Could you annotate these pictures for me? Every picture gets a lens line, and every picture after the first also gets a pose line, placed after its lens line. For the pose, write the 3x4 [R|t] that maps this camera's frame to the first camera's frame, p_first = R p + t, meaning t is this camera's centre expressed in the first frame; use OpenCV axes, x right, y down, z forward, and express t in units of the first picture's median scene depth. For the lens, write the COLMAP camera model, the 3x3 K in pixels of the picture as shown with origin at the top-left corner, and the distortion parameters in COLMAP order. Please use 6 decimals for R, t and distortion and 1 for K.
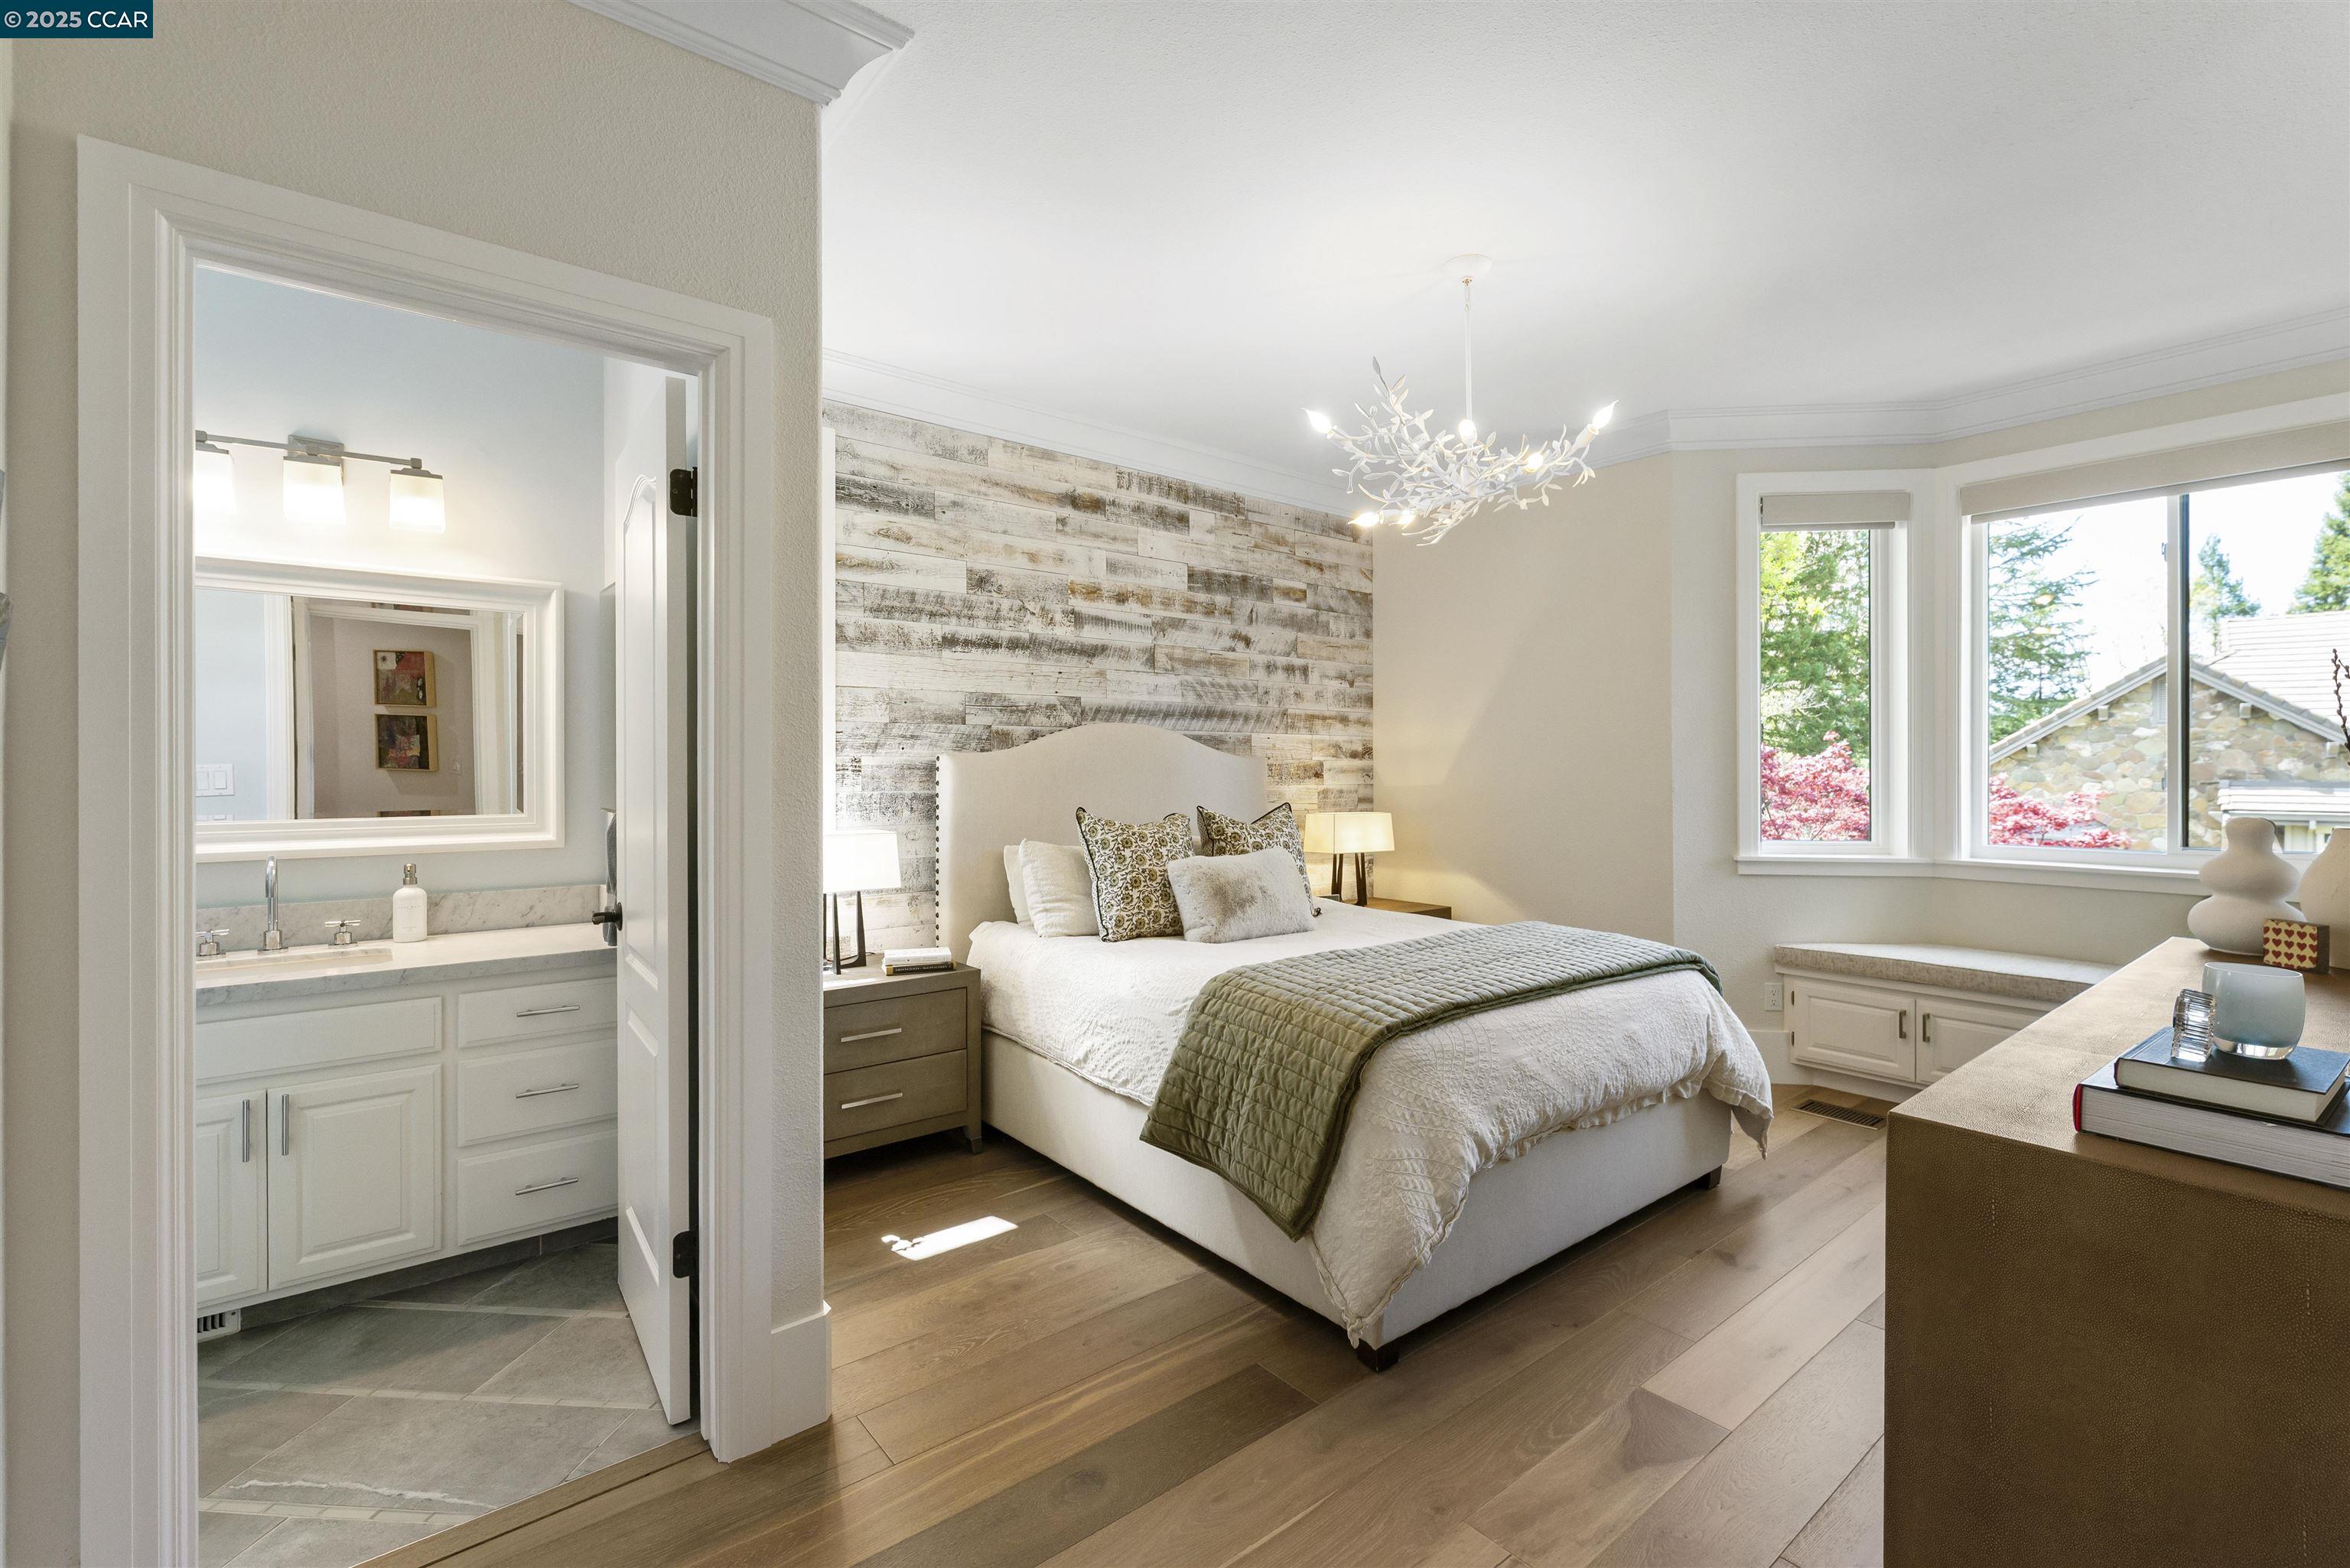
lens RADIAL K [[1043.1, 0, 1220.7], [0, 1043.1, 743.0], [0, 0, 1]] dist [0.001467, 0.000138]
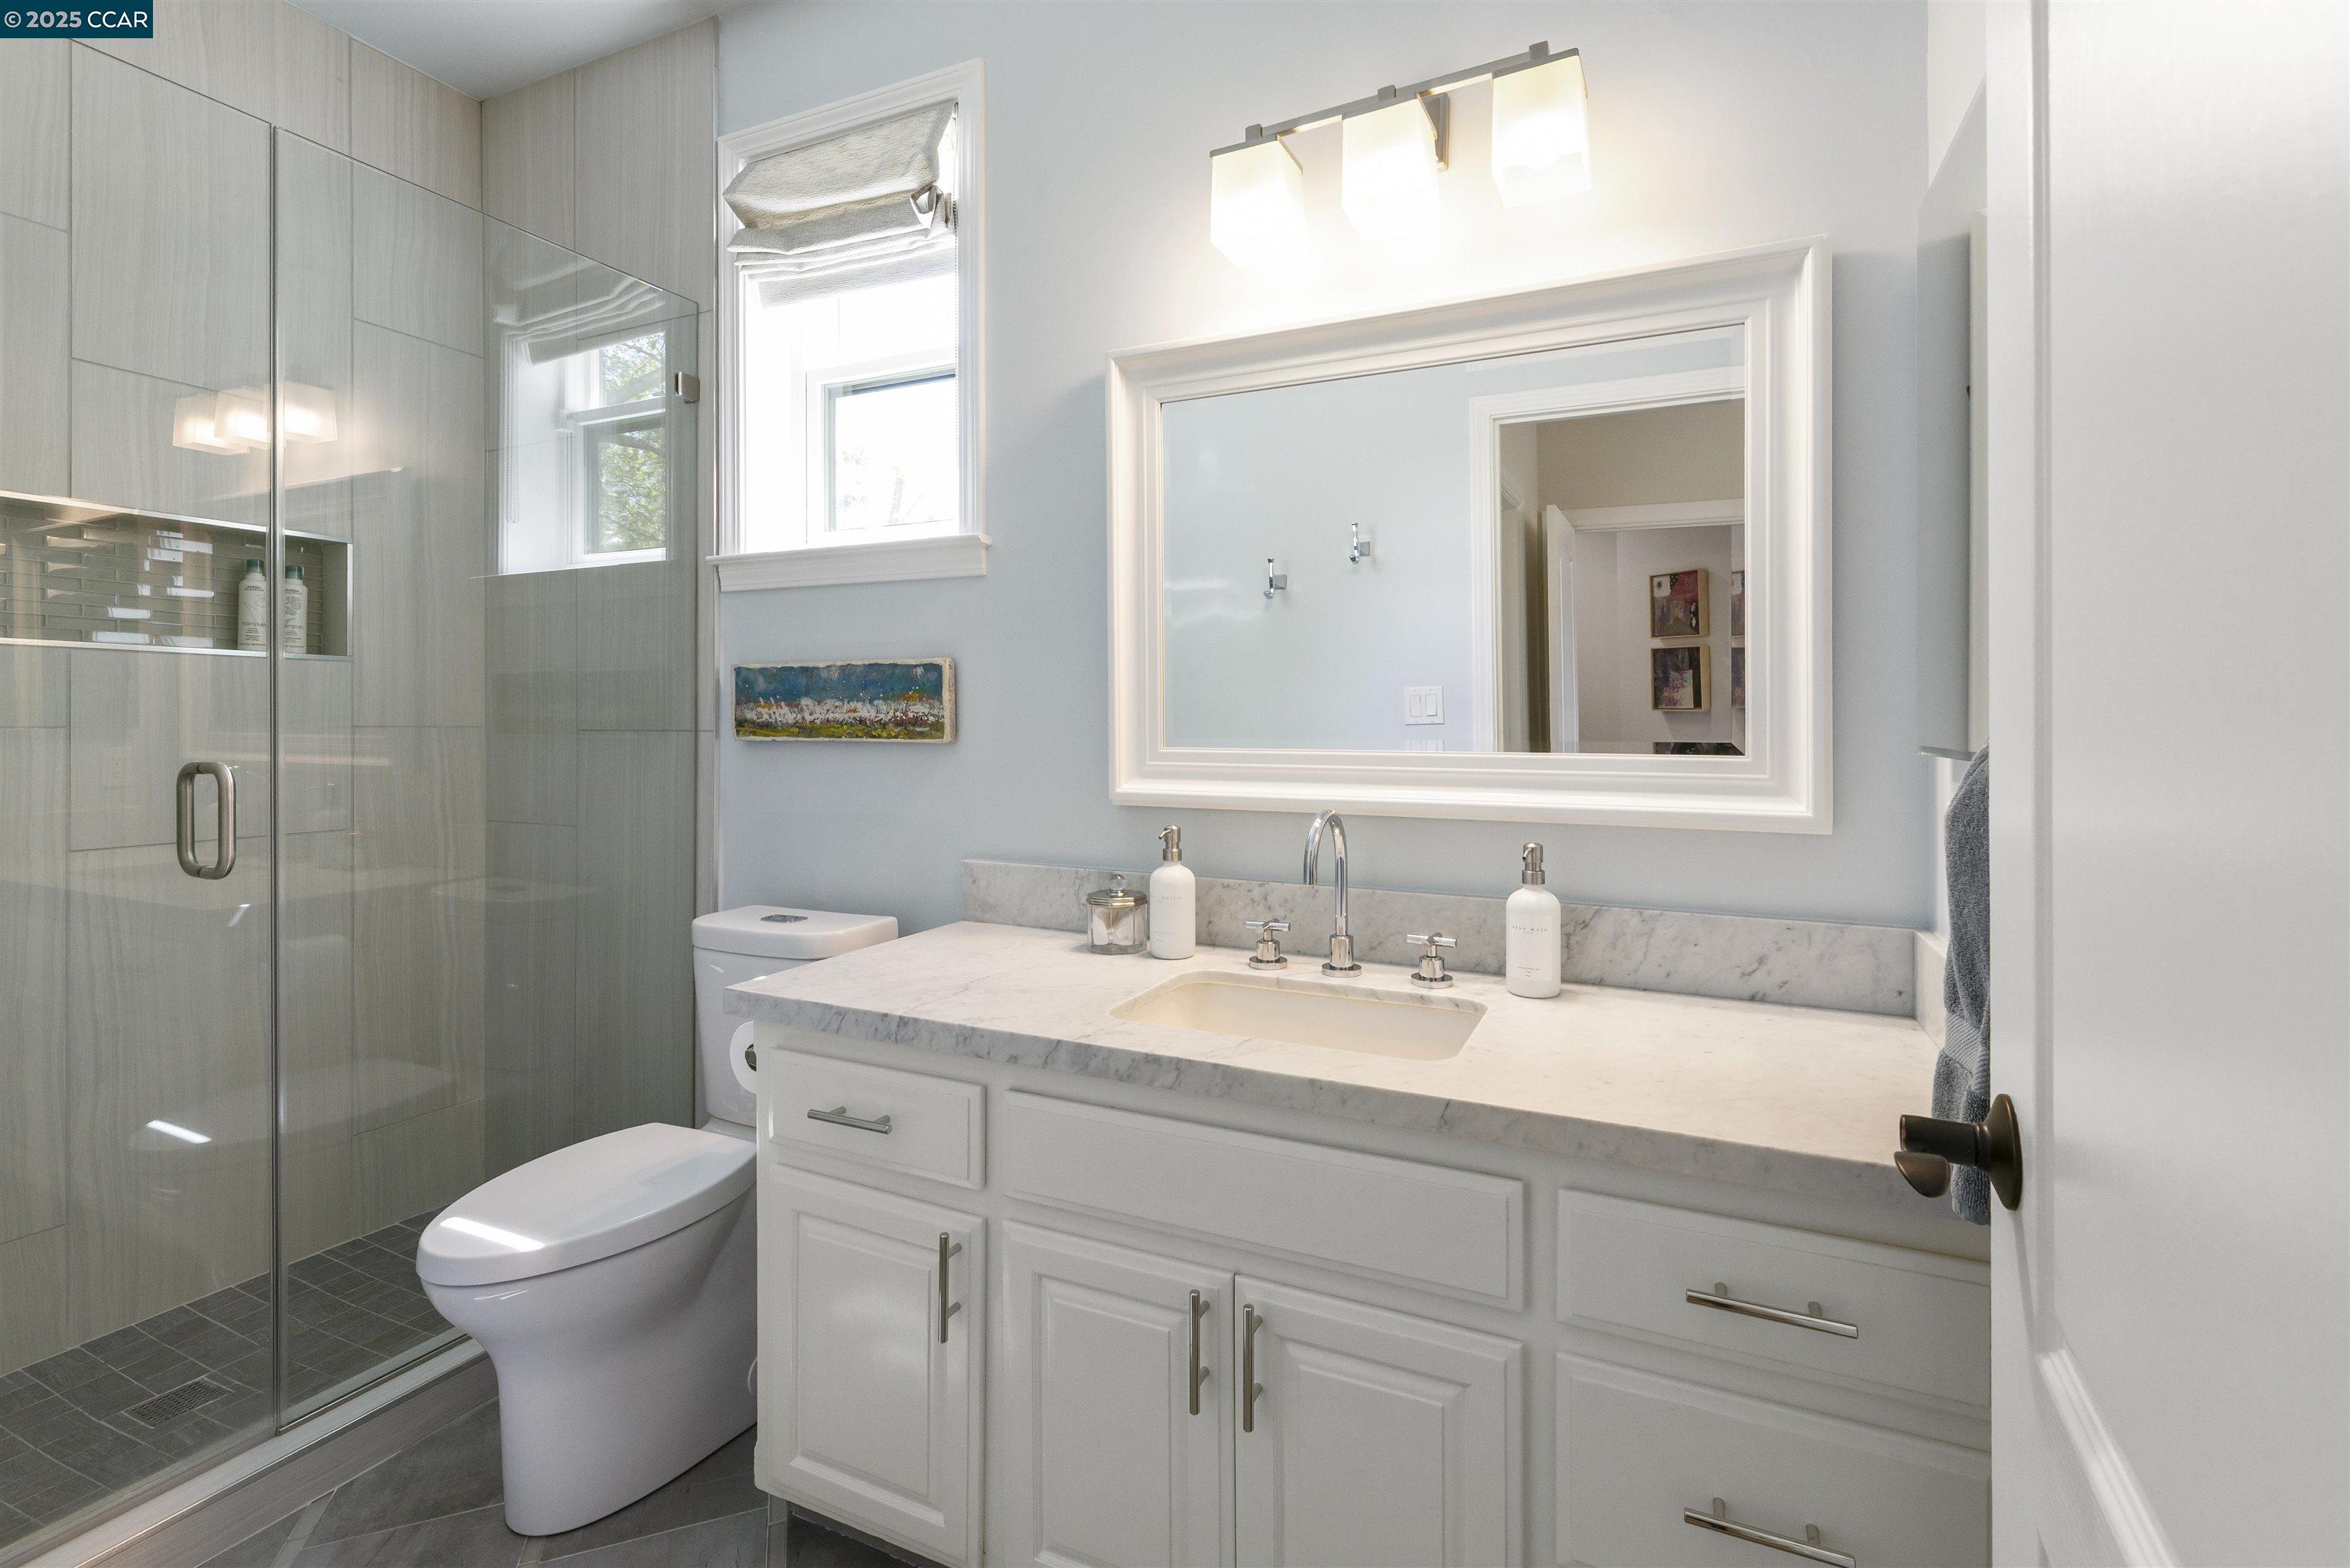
lens RADIAL K [[1043.1, 0, 1220.7], [0, 1043.1, 743.0], [0, 0, 1]] dist [0.001467, 0.000138]
pose [[0.433723, 0.014988, -0.900922, -0.348827], [0.018146, 0.999514, 0.025364, 0.046723], [0.900864, -0.027349, 0.433240, 0.583999]]
